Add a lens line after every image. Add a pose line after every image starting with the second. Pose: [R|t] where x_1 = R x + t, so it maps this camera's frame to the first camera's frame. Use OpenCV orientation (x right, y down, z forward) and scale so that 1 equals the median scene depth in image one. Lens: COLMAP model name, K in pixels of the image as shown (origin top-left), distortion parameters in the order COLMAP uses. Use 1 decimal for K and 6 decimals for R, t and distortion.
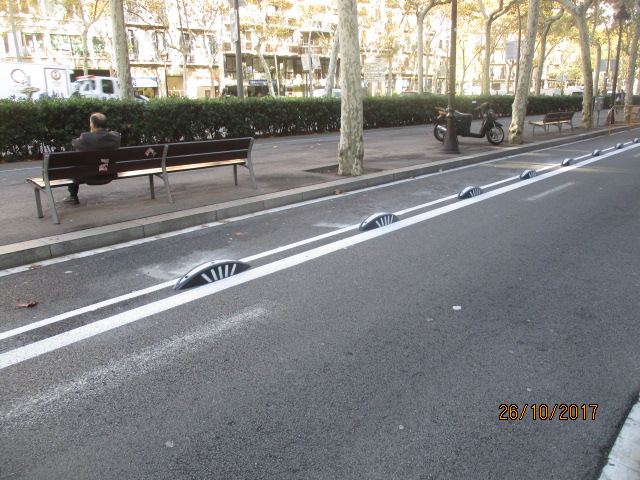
lens RADIAL K [[520.8, 0, 320.0], [0, 520.8, 240.0], [0, 0, 1]] dist [-0.009743, -0.006182]
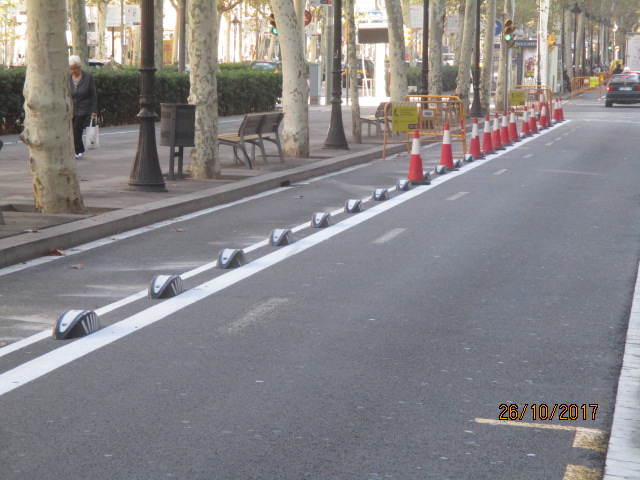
lens RADIAL K [[2542.8, 0, 320.0], [0, 2542.8, 240.0], [0, 0, 1]] dist [10.234103, -0.110410]
pose [[0.839042, -0.045157, 0.542189, -1.183086], [0.157564, 0.974012, -0.162709, 0.370213], [-0.520752, 0.221949, 0.824352, -1.324797]]
